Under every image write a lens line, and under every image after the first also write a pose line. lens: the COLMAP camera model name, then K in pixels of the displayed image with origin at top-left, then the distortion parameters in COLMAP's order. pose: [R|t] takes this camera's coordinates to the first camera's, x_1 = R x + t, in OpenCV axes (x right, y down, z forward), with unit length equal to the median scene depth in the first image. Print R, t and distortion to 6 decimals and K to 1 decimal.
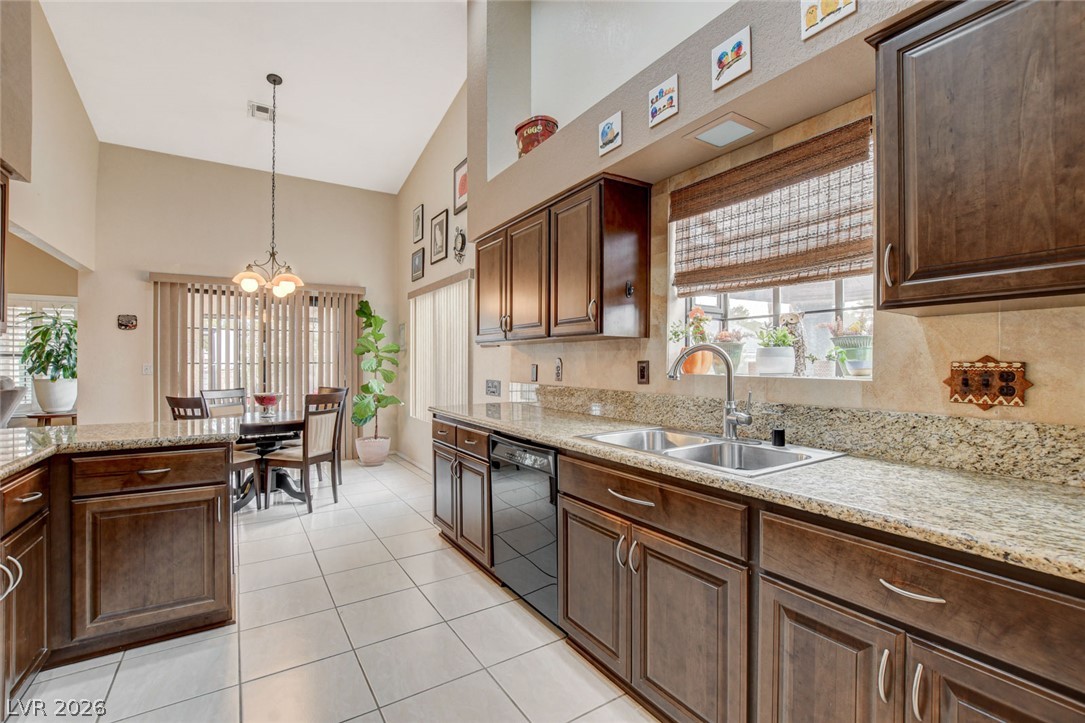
lens RADIAL K [[474.5, 0, 538.7], [0, 474.5, 362.3], [0, 0, 1]] dist [-0.015160, 0.000067]
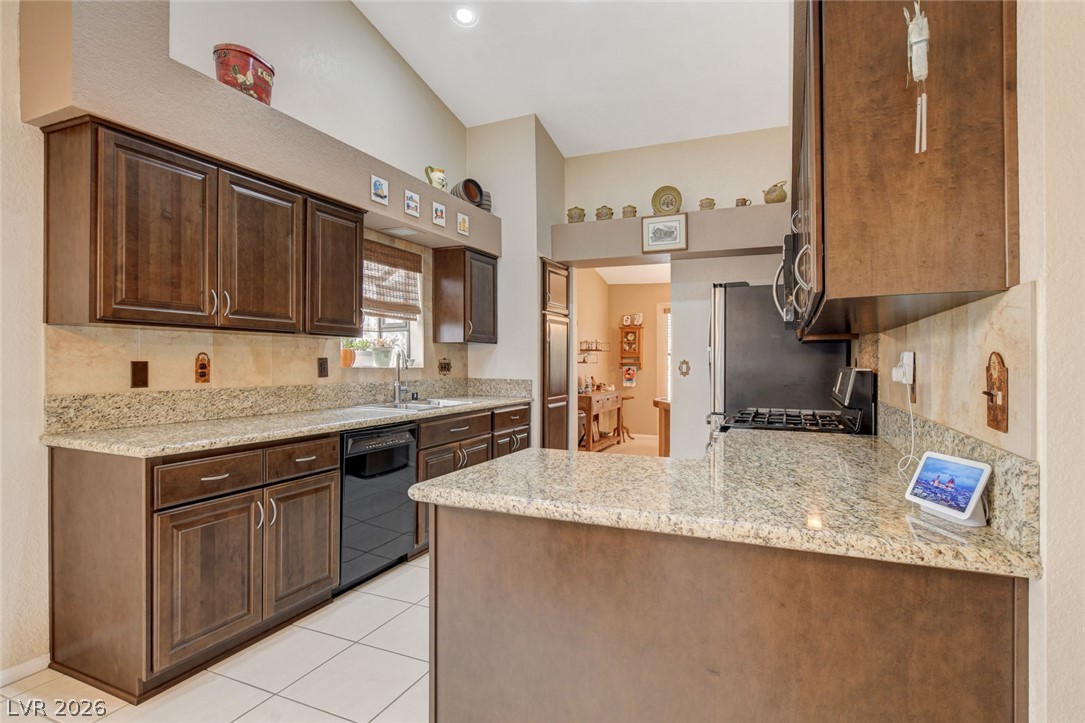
lens RADIAL K [[556.1, 0, 540.7], [0, 556.1, 360.0], [0, 0, 1]] dist [-0.012723, -0.000271]
pose [[-0.551633, -0.000009, 0.834087, -0.829883], [-0.003594, 0.999991, -0.002366, 0.002465], [-0.834079, -0.004303, -0.551628, 0.865903]]
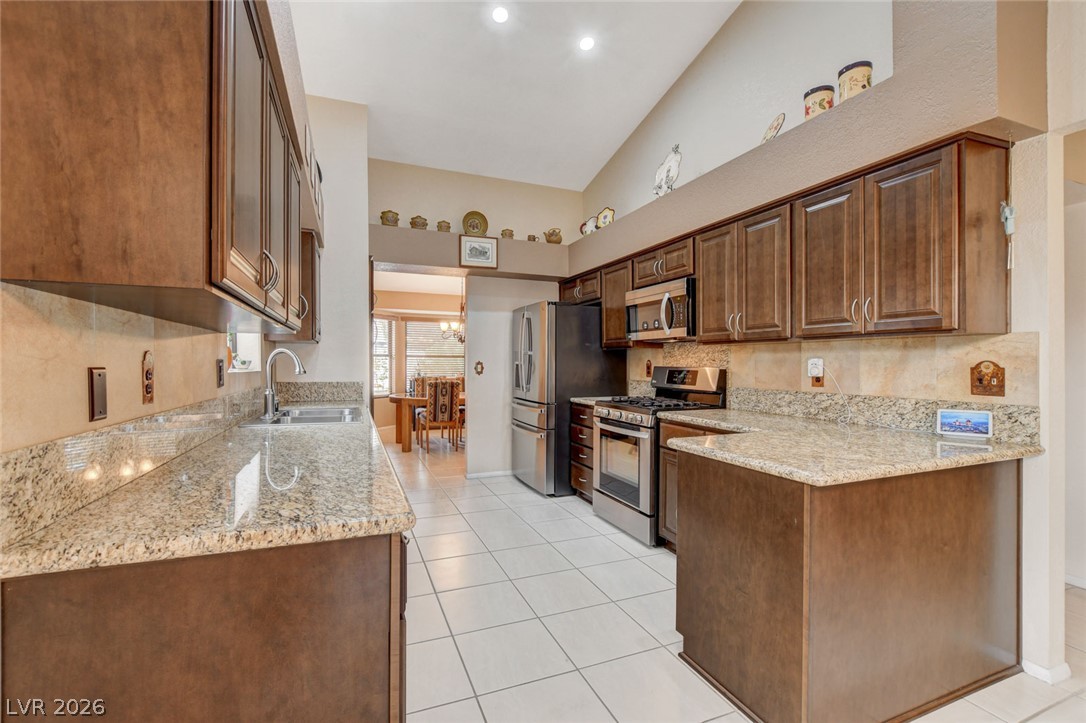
lens RADIAL K [[474.9, 0, 539.2], [0, 474.9, 362.3], [0, 0, 1]] dist [-0.015160, 0.000067]
pose [[-0.983106, -0.003050, 0.183013, -0.322658], [-0.003042, 0.999995, 0.000320, -0.000154], [-0.183013, -0.000242, -0.983110, 1.132728]]
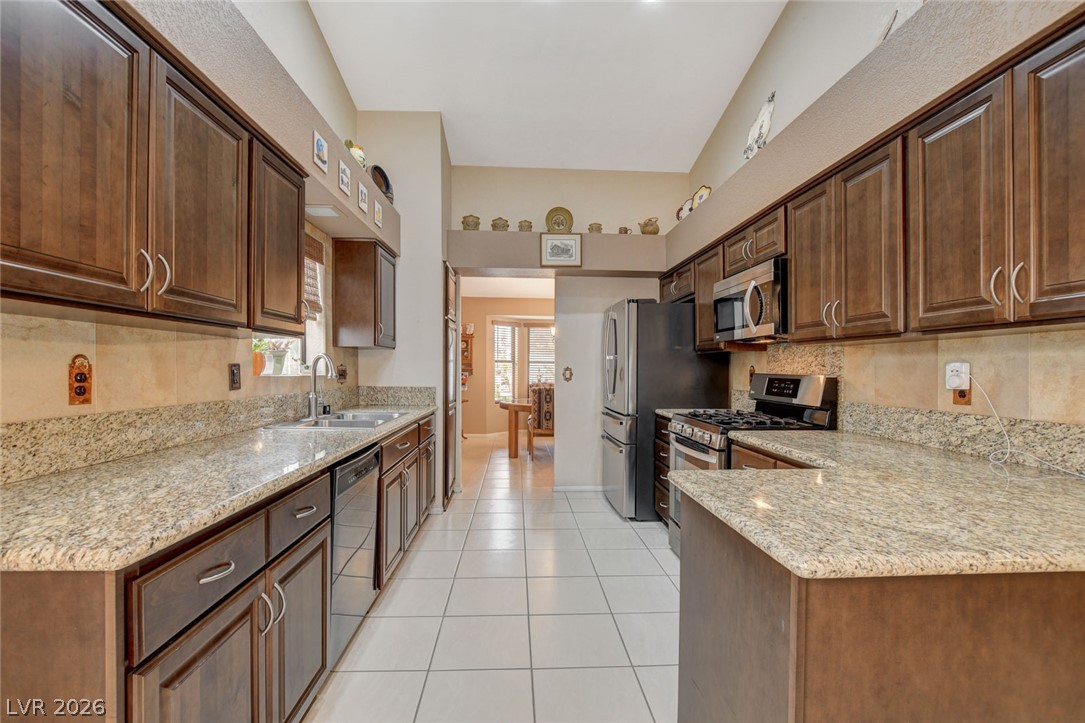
lens RADIAL K [[476.6, 0, 539.6], [0, 476.6, 368.7], [0, 0, 1]] dist [-0.022935, 0.003478]
pose [[-0.868063, -0.005872, 0.496419, -0.472450], [-0.005851, 0.999982, 0.001597, 0.001044], [-0.496419, -0.001518, -0.868082, 0.977676]]
